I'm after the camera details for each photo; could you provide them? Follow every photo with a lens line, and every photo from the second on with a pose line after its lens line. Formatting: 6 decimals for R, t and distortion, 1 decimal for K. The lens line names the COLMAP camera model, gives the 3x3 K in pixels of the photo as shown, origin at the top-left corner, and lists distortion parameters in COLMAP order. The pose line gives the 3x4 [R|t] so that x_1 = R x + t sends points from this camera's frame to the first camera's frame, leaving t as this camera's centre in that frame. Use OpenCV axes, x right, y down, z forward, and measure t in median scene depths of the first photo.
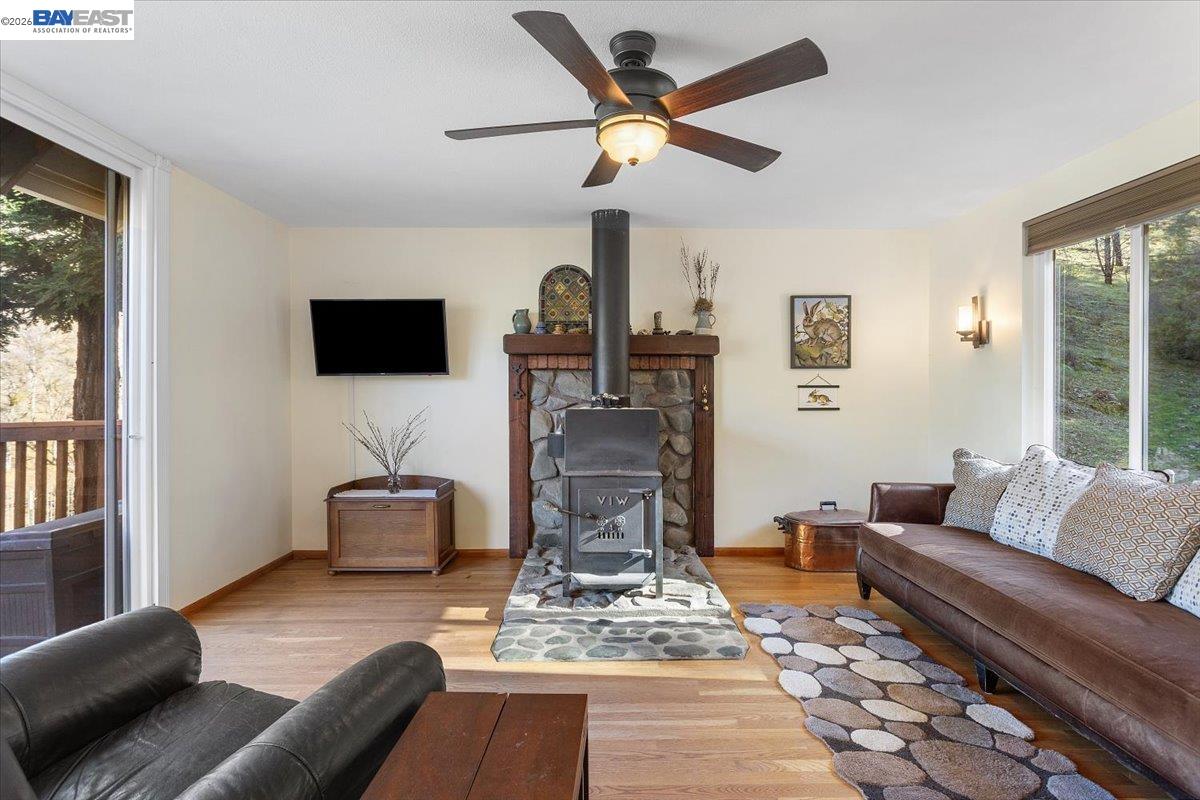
lens RADIAL K [[570.9, 0, 604.6], [0, 570.9, 393.1], [0, 0, 1]] dist [0.001492, 0.000534]
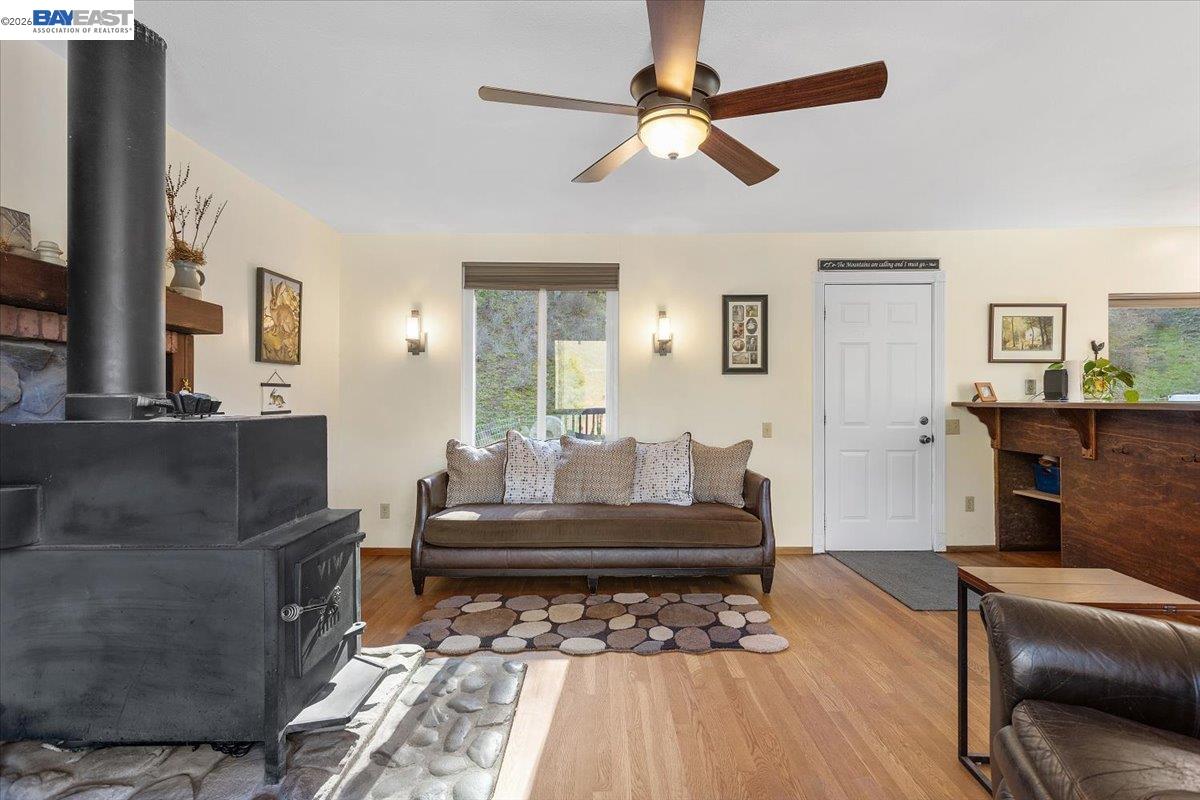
lens RADIAL K [[570.9, 0, 604.6], [0, 570.9, 393.1], [0, 0, 1]] dist [0.001492, 0.000534]
pose [[0.004505, 0.005728, 0.999973, -0.619124], [0.004294, 0.999974, -0.005748, 0.009489], [-0.999981, 0.004320, 0.004481, 0.732803]]
